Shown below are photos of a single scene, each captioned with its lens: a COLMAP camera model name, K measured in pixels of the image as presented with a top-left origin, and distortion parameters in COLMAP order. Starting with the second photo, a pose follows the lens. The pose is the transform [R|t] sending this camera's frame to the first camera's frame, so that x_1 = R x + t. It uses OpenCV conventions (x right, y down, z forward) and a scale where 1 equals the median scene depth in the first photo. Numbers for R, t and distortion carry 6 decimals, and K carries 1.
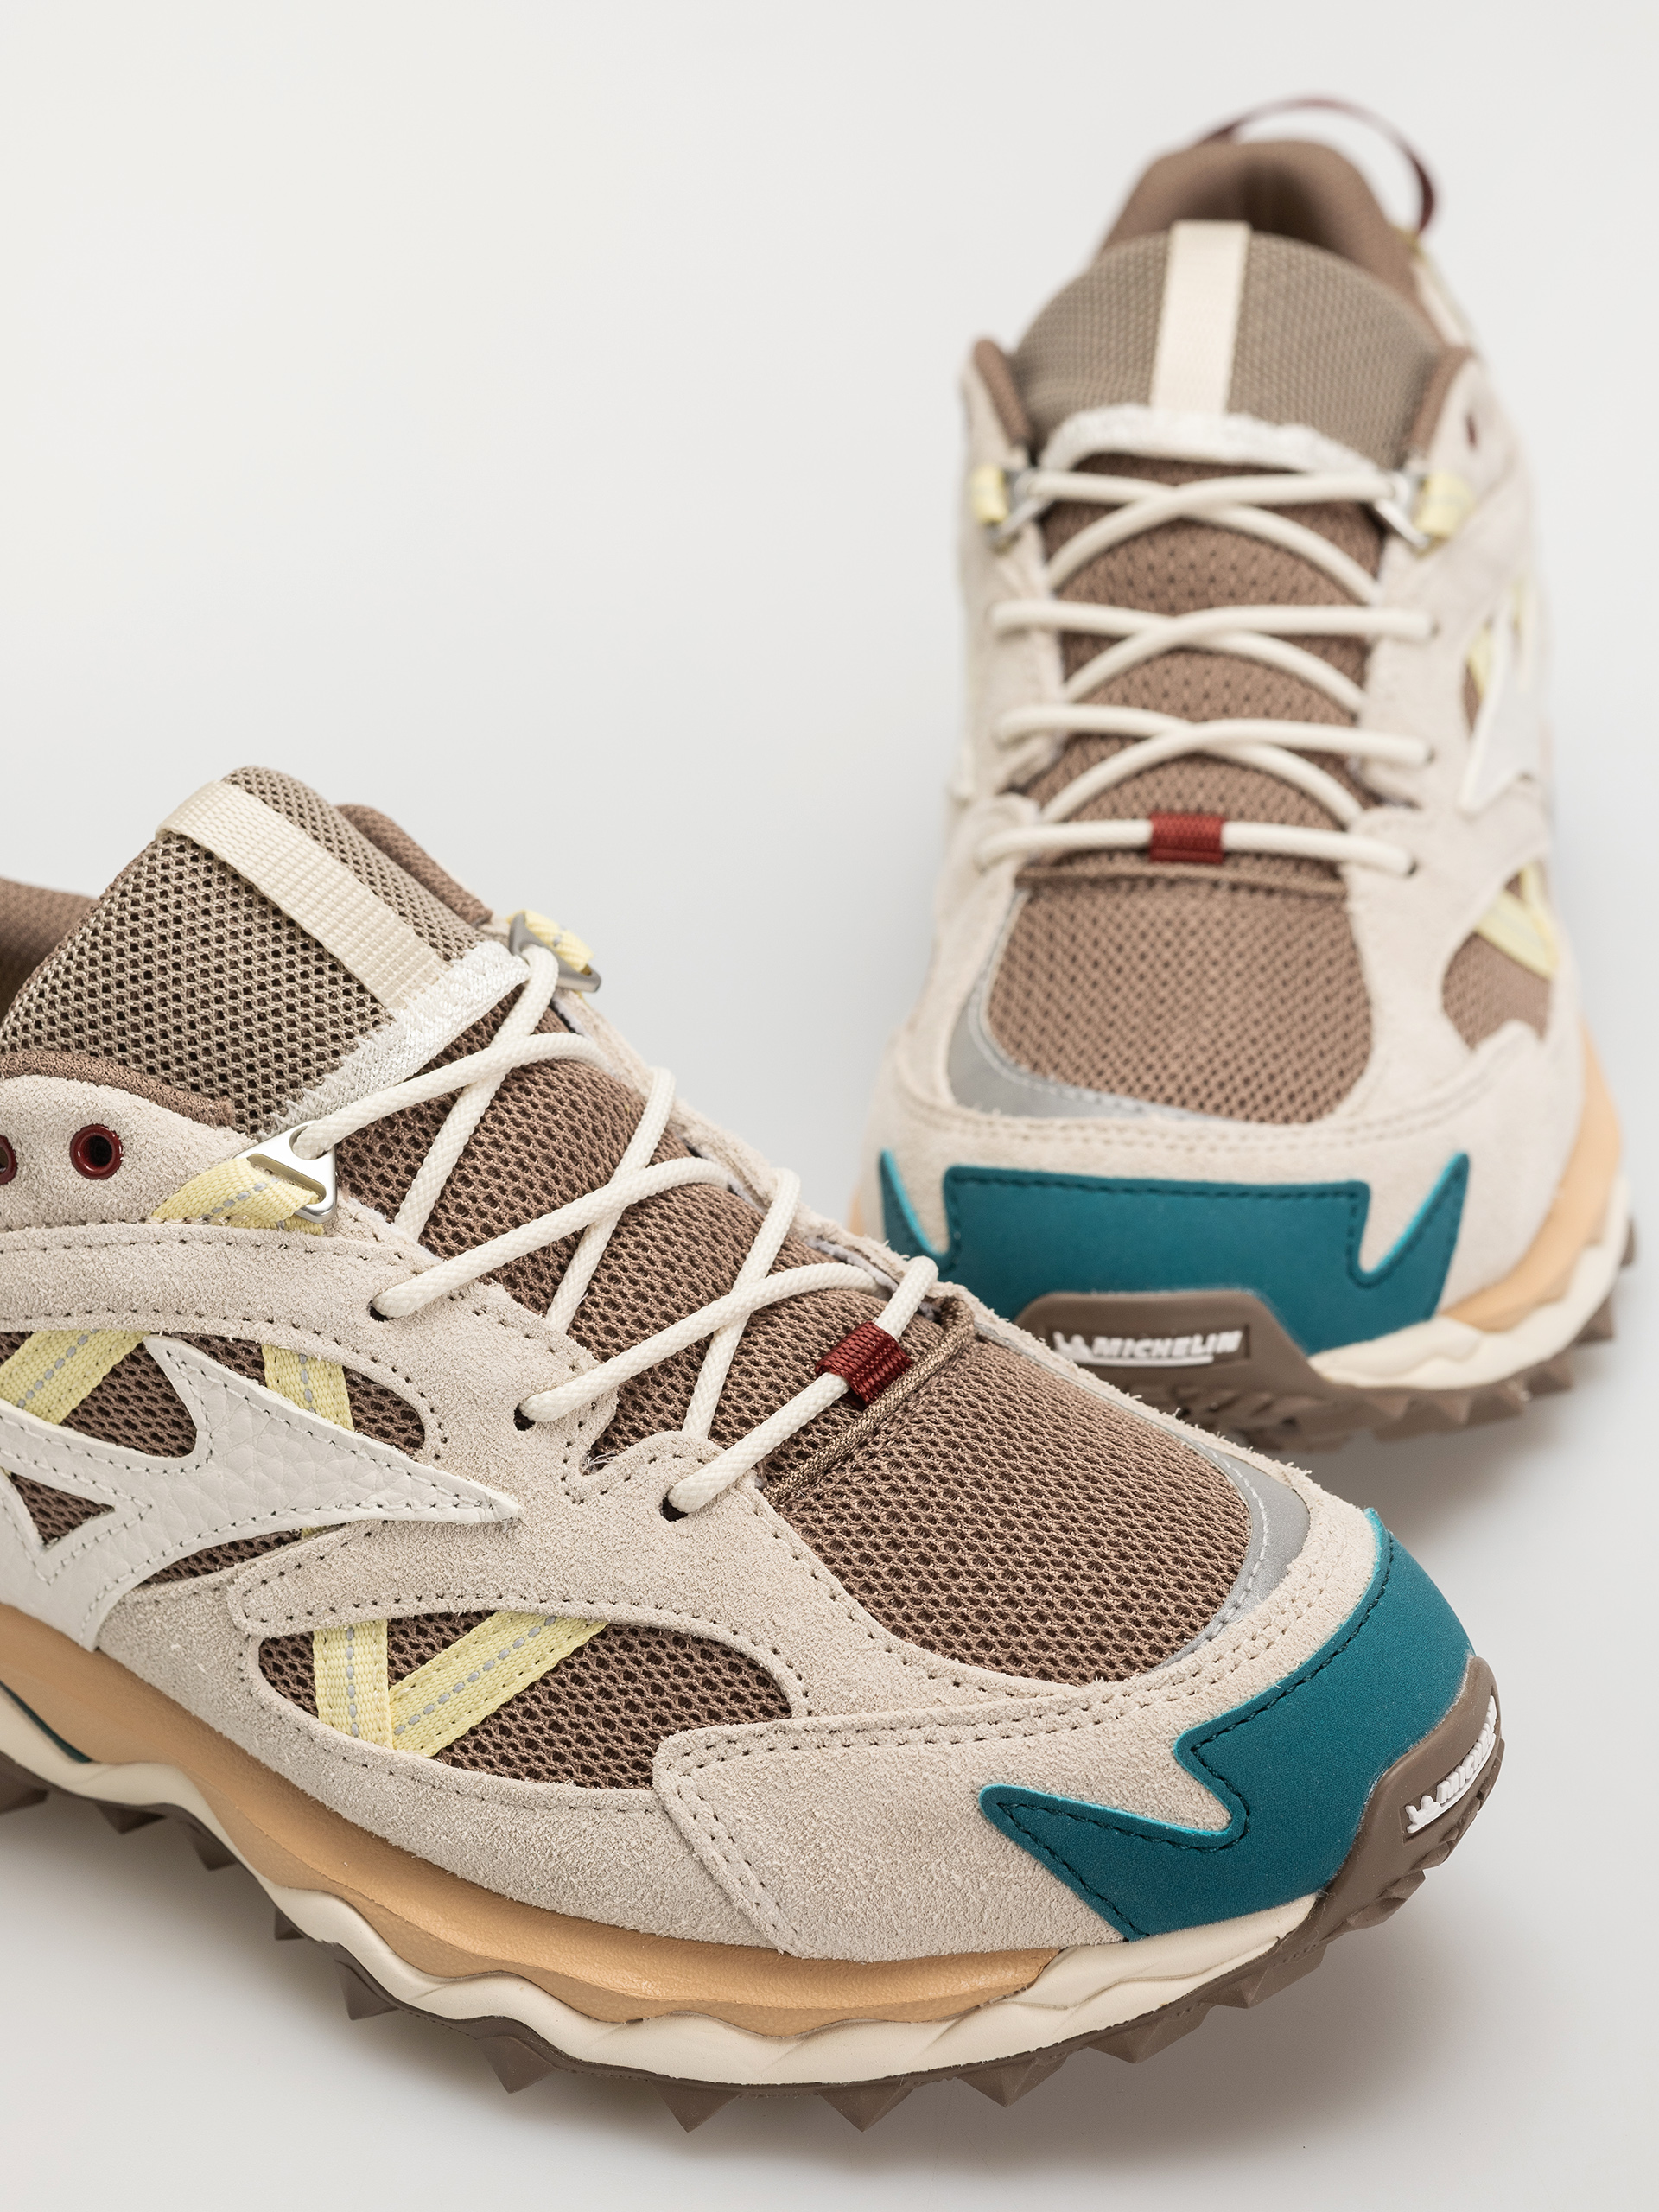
lens RADIAL K [[5326.3, 0, 833.8], [0, 5326.3, 1106.8], [0, 0, 1]] dist [0.034496, 0.000000]
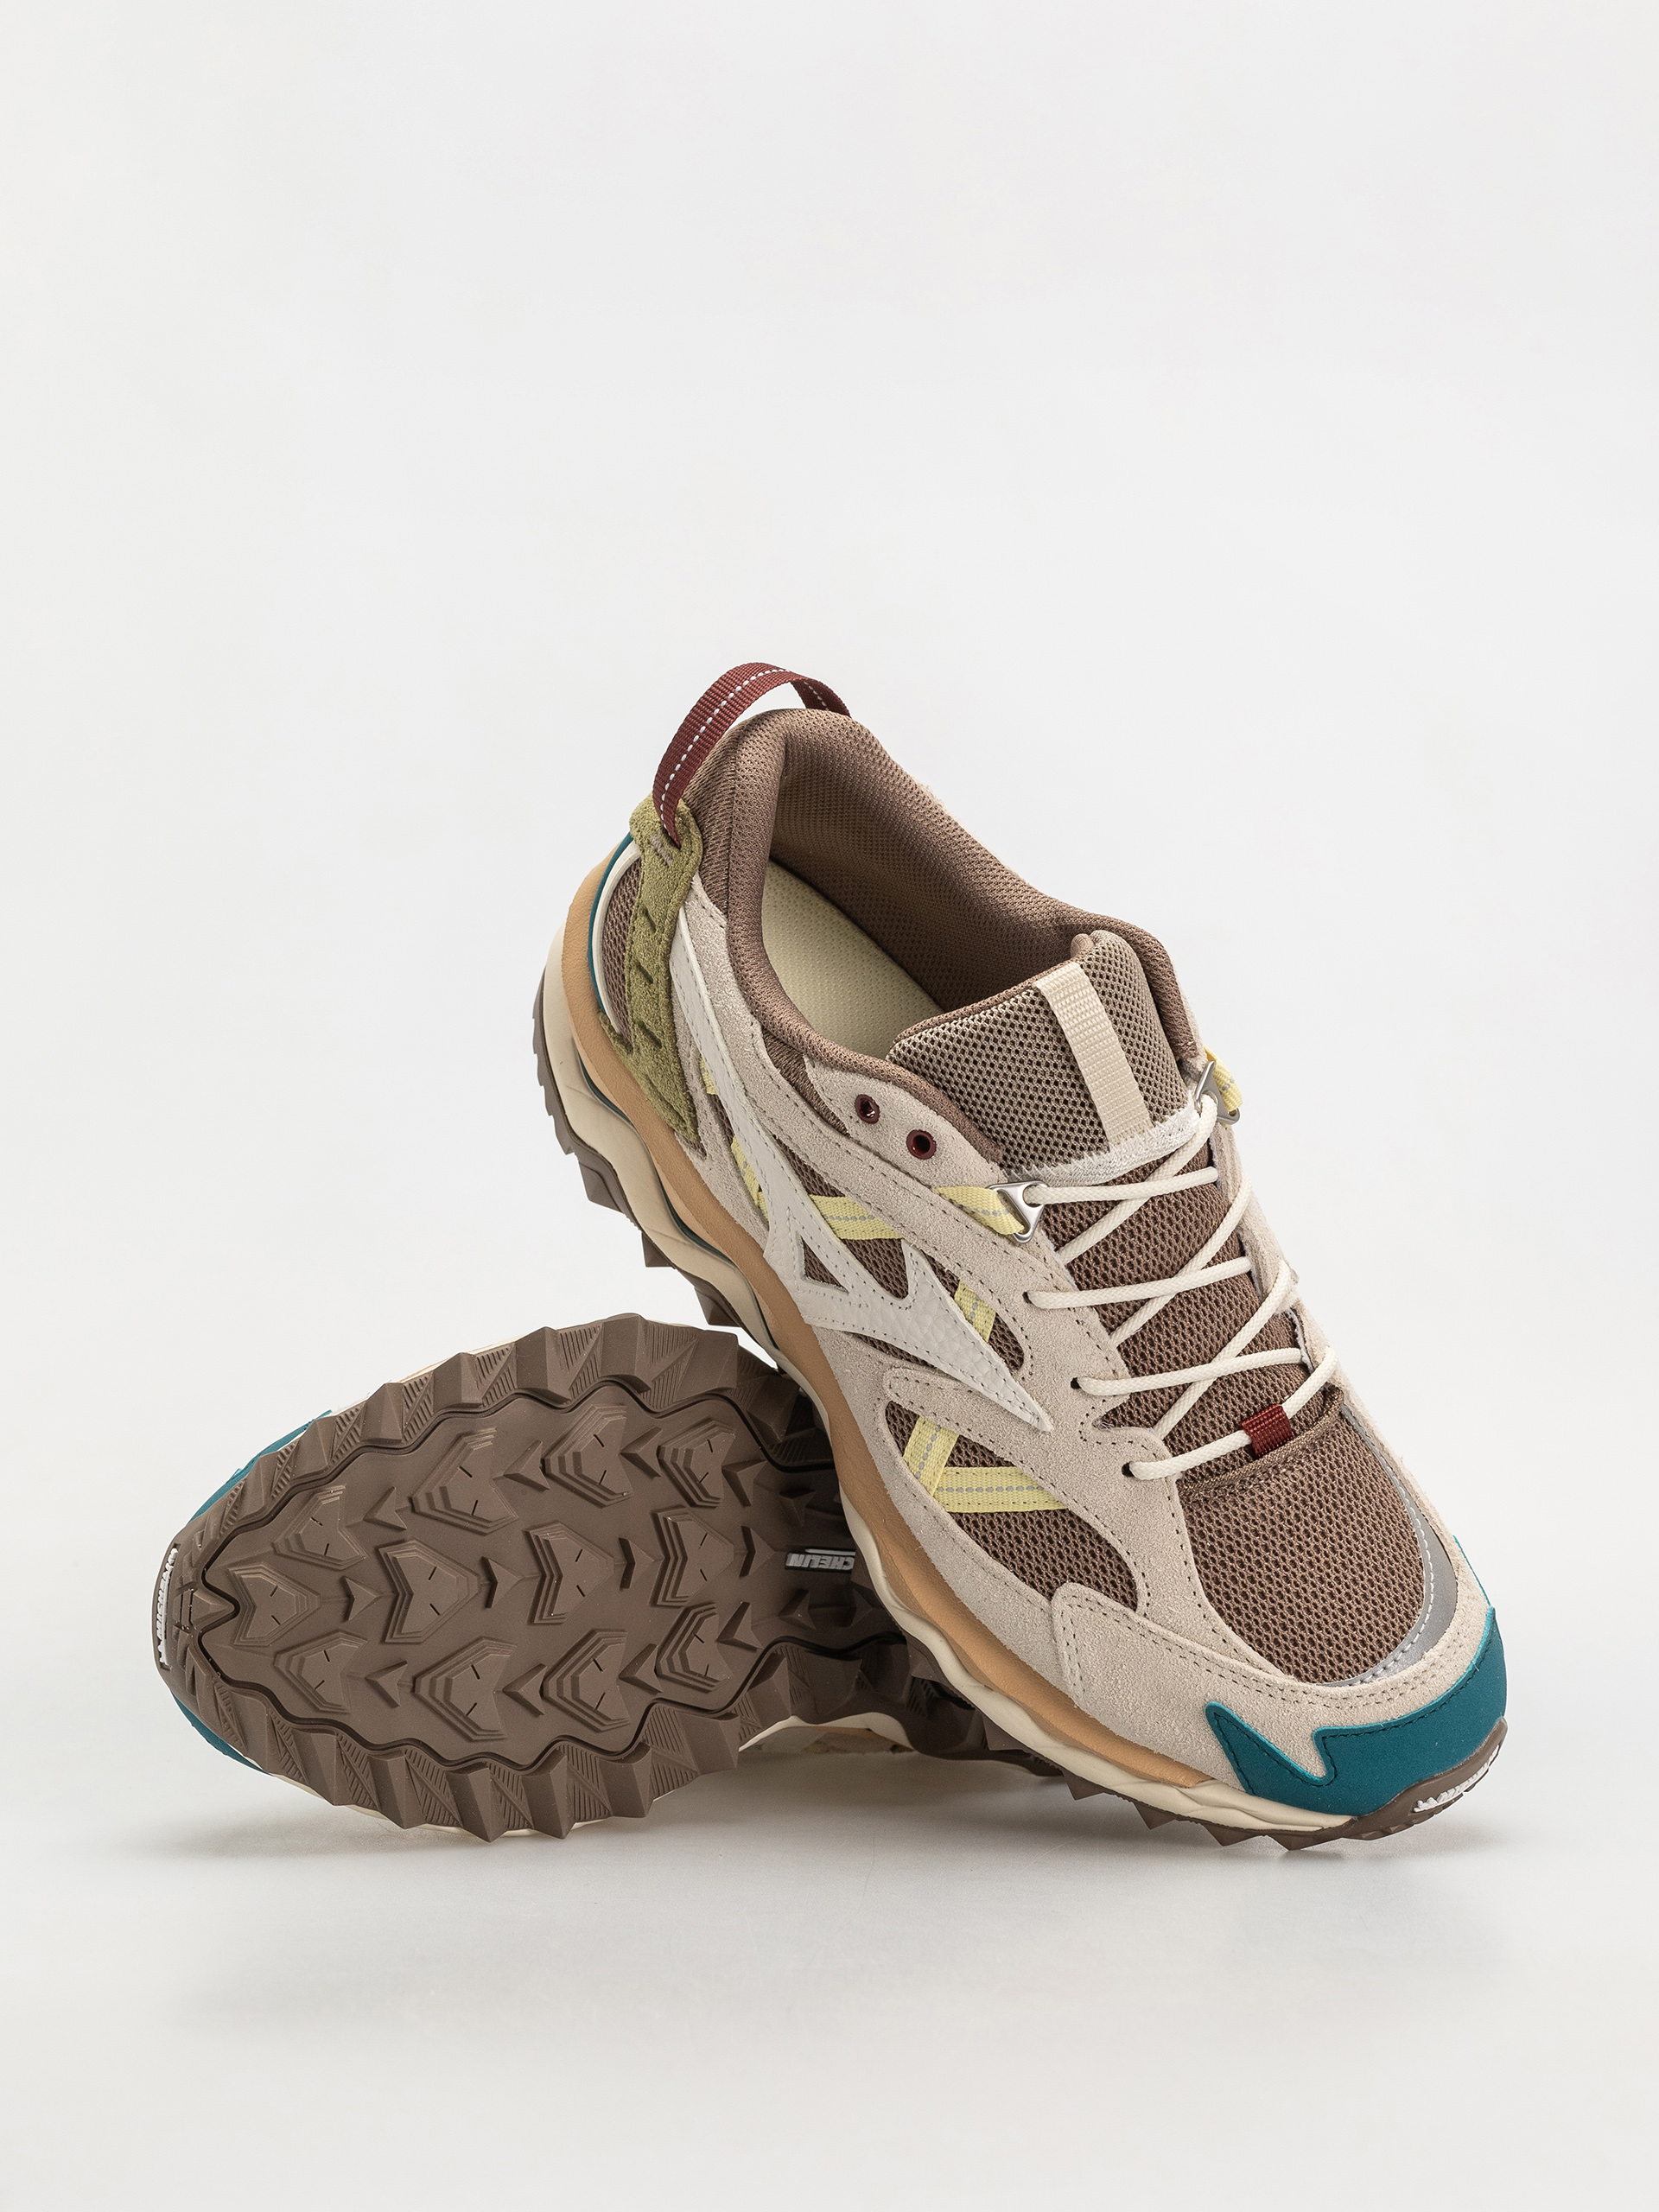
lens RADIAL K [[5326.3, 0, 827.6], [0, 5326.3, 1104.4], [0, 0, 1]] dist [0.034496, 0.000000]
pose [[0.897007, 0.442004, 0.003389, -0.178554], [-0.404133, 0.816996, 0.411332, -0.707090], [0.179041, -0.370337, 0.911479, -0.583245]]
